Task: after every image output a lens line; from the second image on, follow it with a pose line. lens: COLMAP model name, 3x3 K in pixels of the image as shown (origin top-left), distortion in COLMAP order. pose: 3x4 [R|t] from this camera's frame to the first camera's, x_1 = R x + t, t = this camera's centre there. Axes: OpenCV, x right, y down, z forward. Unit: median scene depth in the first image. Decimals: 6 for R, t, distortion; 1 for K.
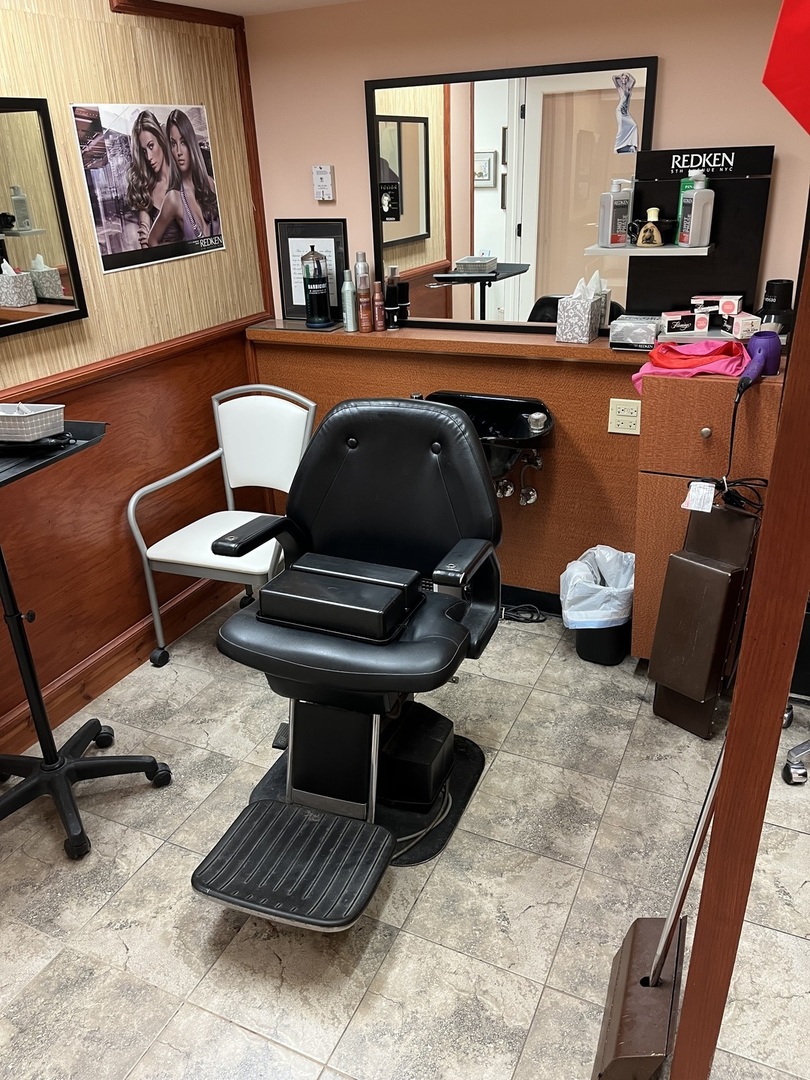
lens RADIAL K [[815.4, 0, 407.9], [0, 815.4, 545.2], [0, 0, 1]] dist [0.059768, -0.084559]
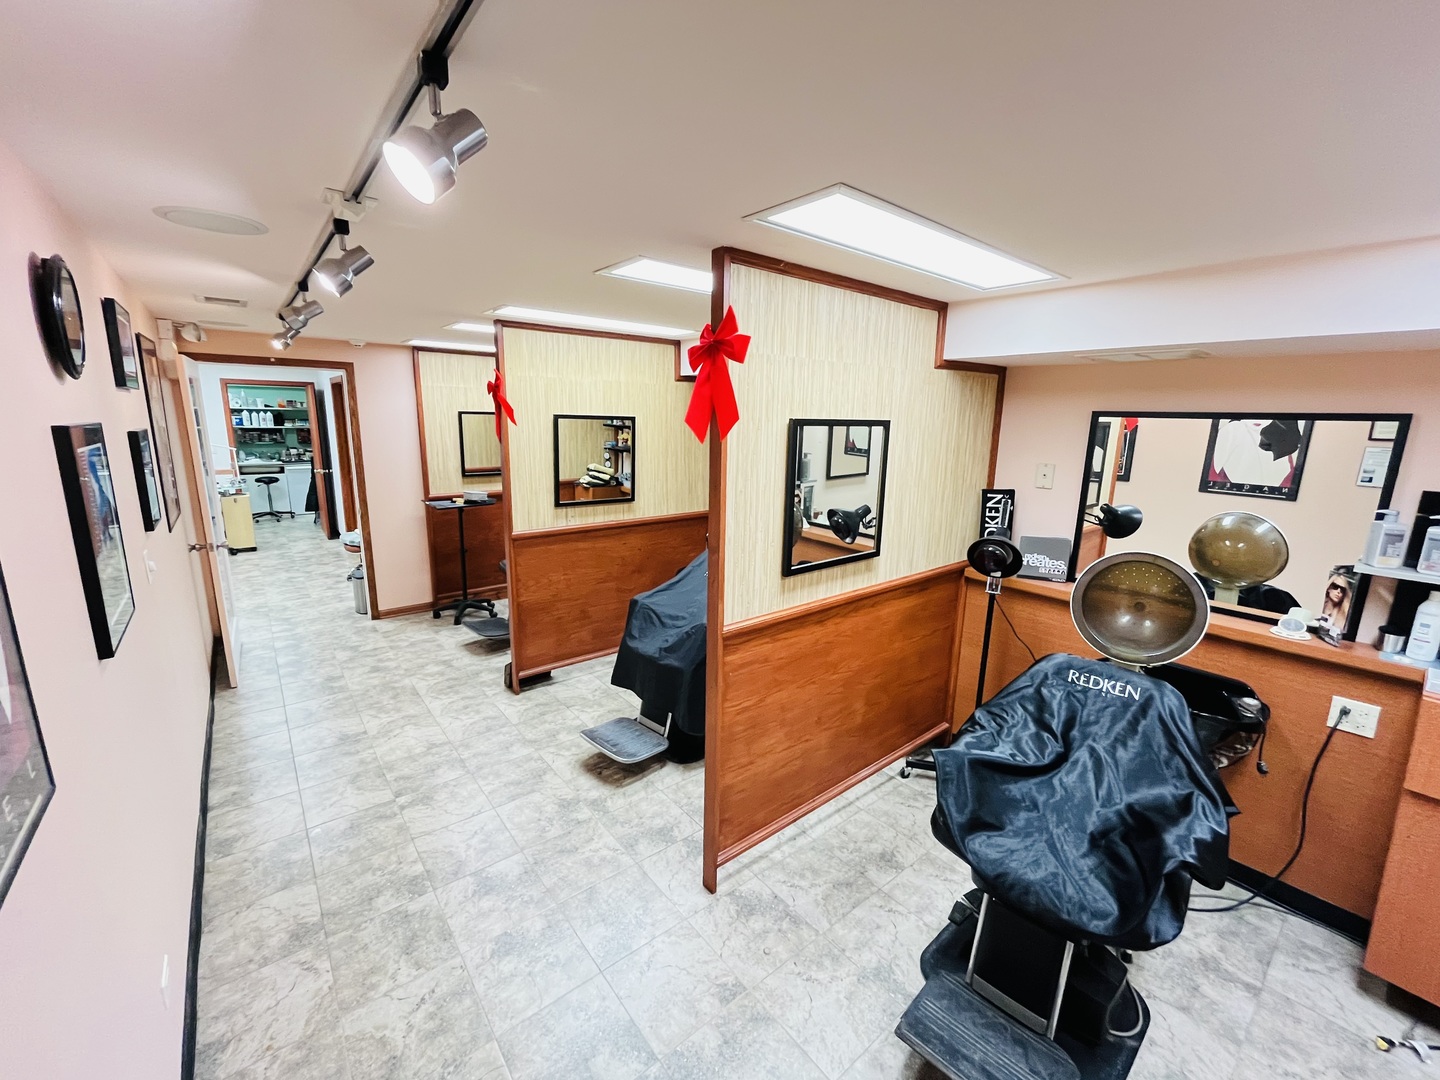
lens RADIAL K [[586.1, 0, 718.3], [0, 586.1, 536.0], [0, 0, 1]] dist [-0.004466, 0.000480]
pose [[0.897956, 0.141220, -0.416811, 1.266203], [-0.234734, 0.954833, -0.182191, 0.190713], [0.372256, 0.261439, 0.890548, -0.682802]]
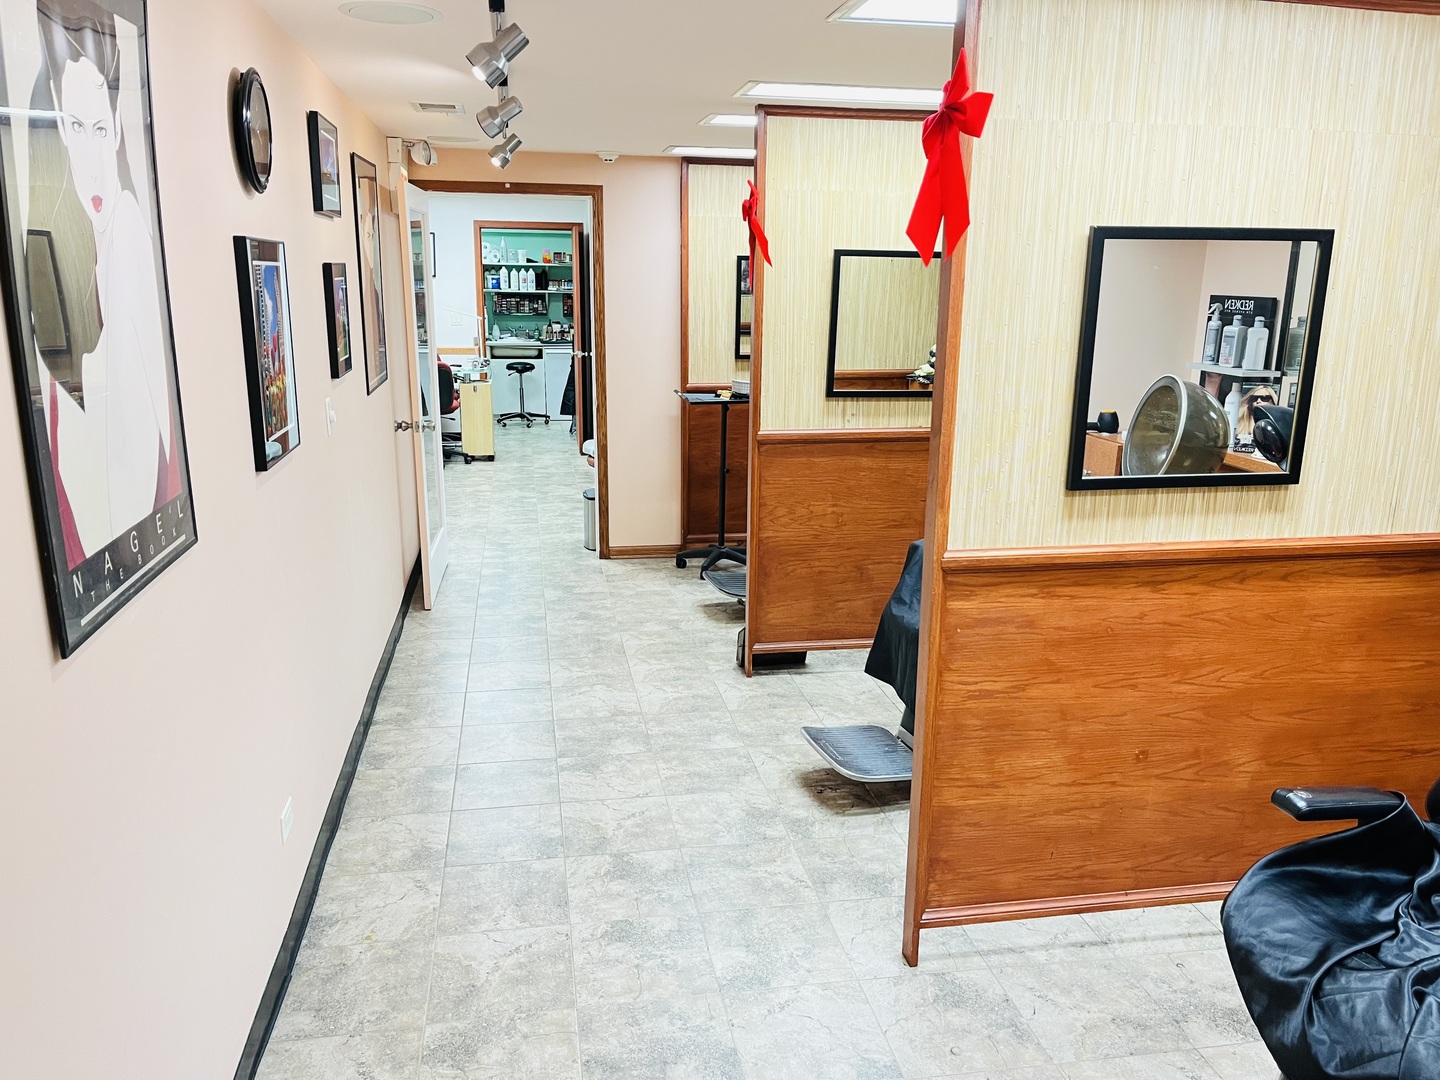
lens RADIAL K [[1087.2, 0, 722.9], [0, 1087.2, 543.6], [0, 0, 1]] dist [0.059768, -0.084559]
pose [[0.577665, 0.237087, -0.781085, 1.616031], [-0.378583, 0.925567, 0.000955, 0.231174], [0.723172, 0.295154, 0.624425, -0.692044]]
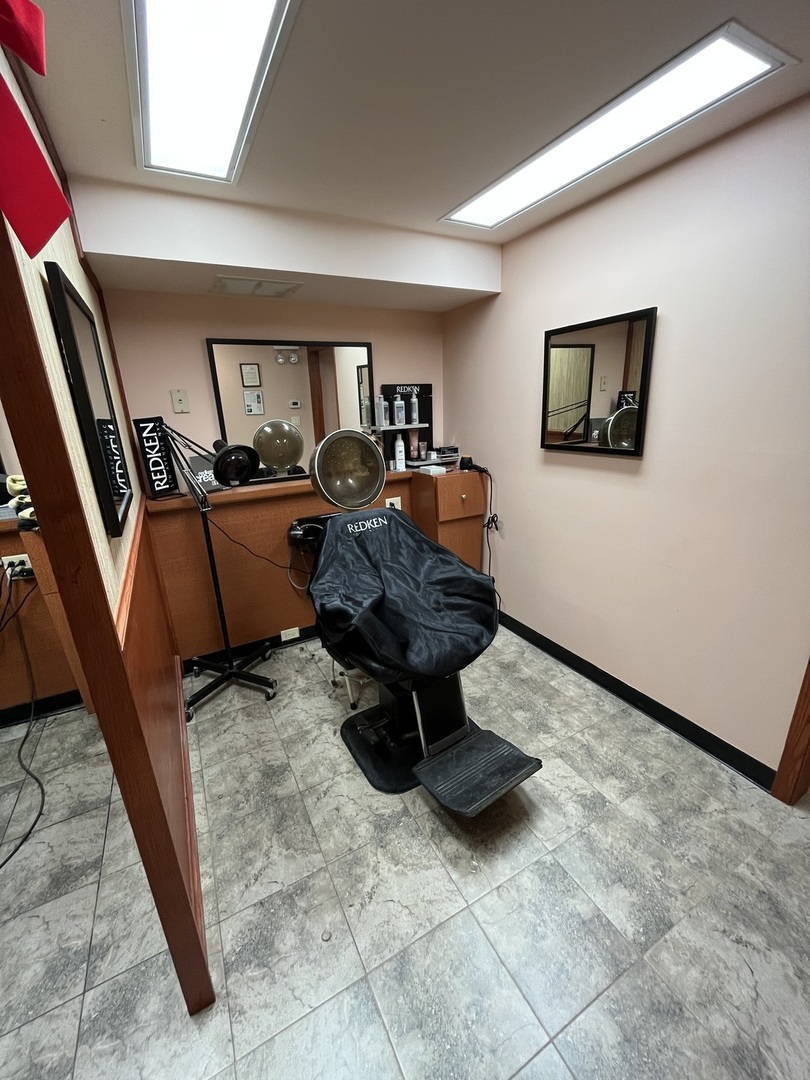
lens RADIAL K [[436.9, 0, 406.9], [0, 436.9, 537.8], [0, 0, 1]] dist [-0.003625, 0.000138]
pose [[0.594832, -0.228739, 0.770619, 0.833772], [0.356569, 0.934267, 0.002083, 0.165384], [-0.720440, 0.273539, 0.637293, -0.313854]]
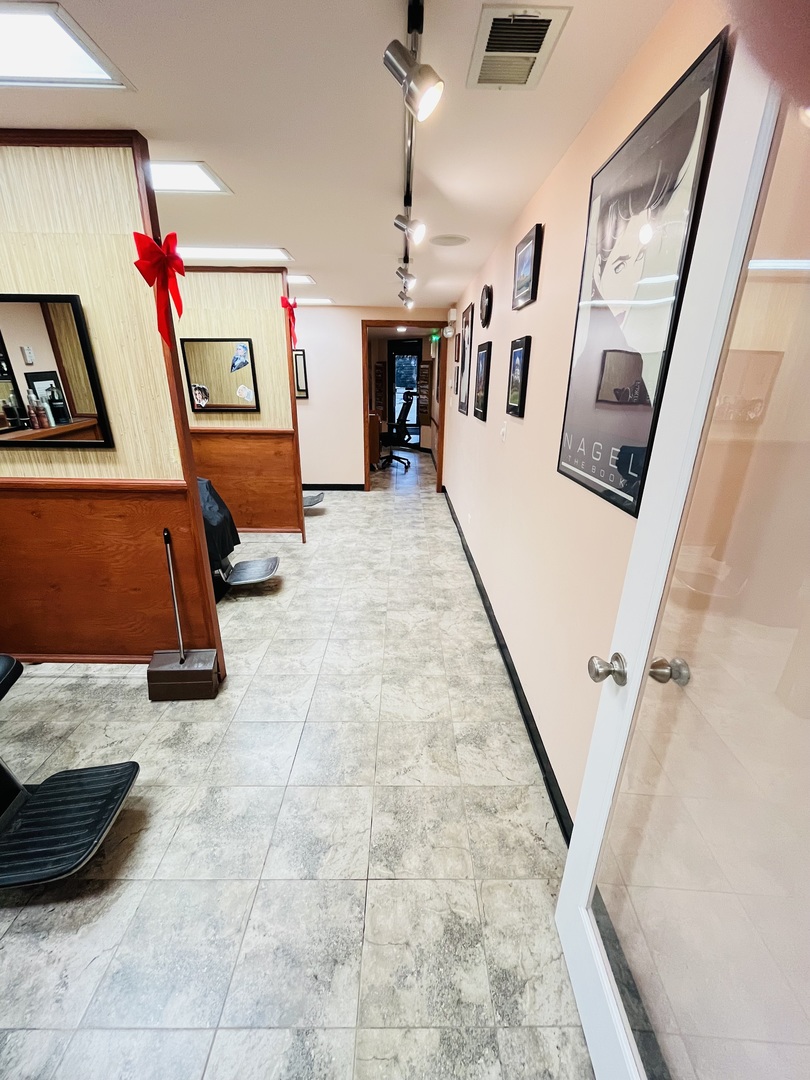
lens RADIAL K [[439.6, 0, 407.9], [0, 439.6, 538.3], [0, 0, 1]] dist [-0.004466, 0.000480]
pose [[-0.431383, -0.284618, 0.856097, -0.693008], [0.386723, 0.798990, 0.460500, -0.091457], [-0.815079, 0.529724, -0.234602, 0.340749]]
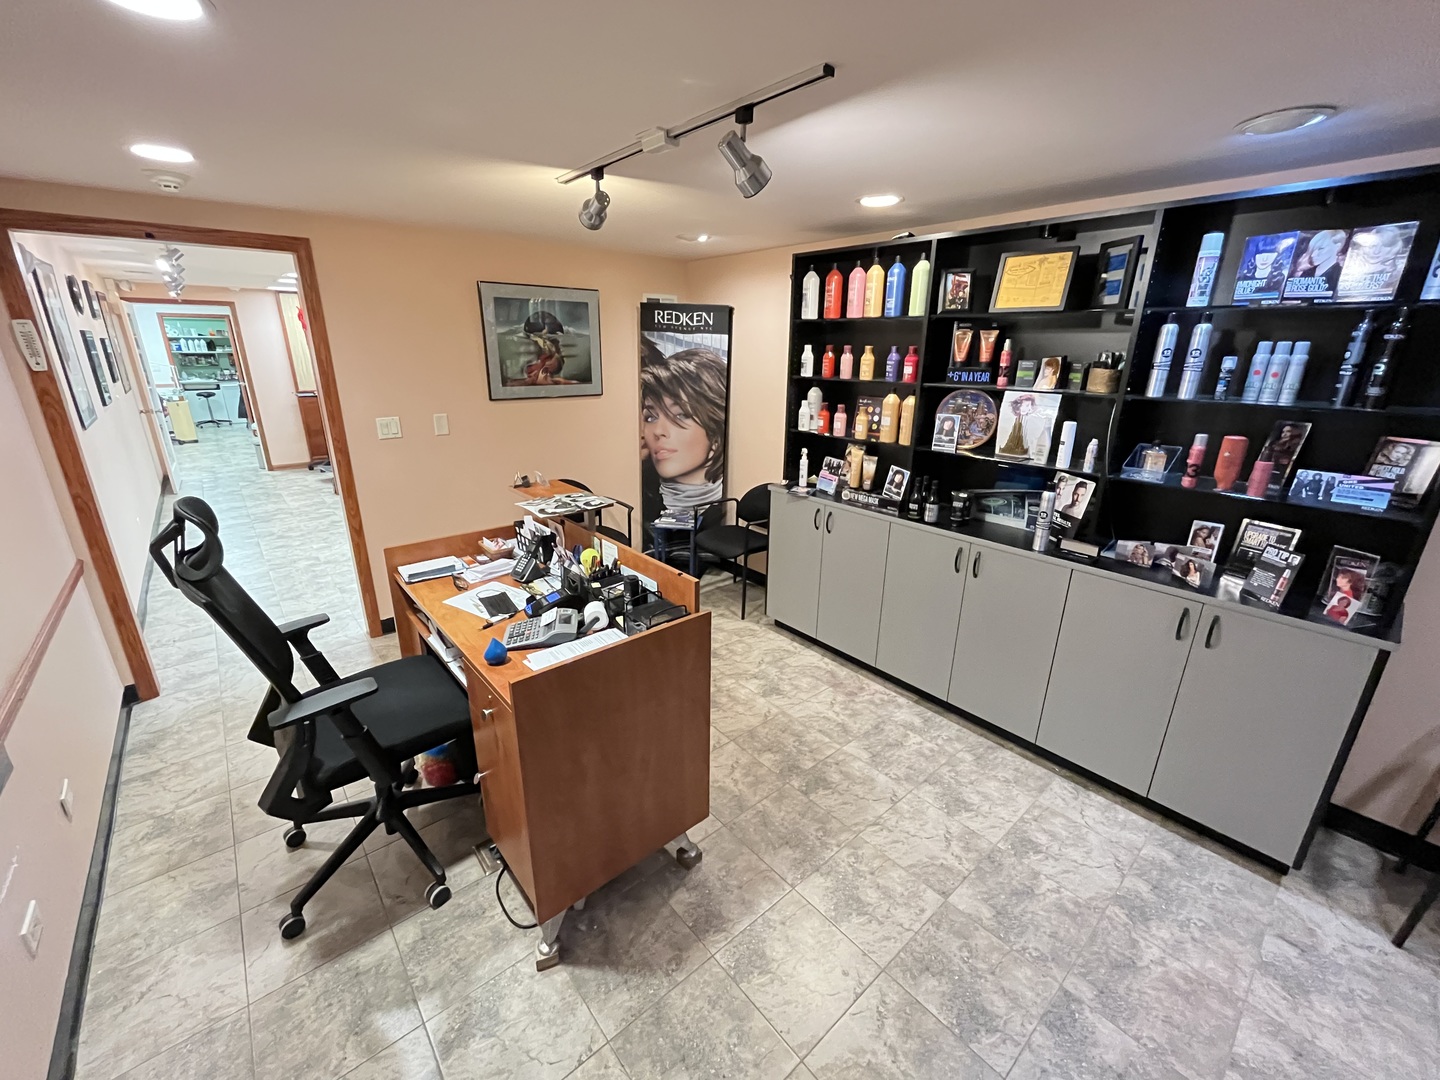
lens RADIAL K [[583.8, 0, 724.8], [0, 583.8, 538.4], [0, 0, 1]] dist [-0.010243, -0.000073]
pose [[0.913717, 0.170541, -0.368833, 2.895118], [-0.212643, 0.974142, -0.076360, 0.452618], [0.346273, 0.148201, 0.926354, -1.261558]]
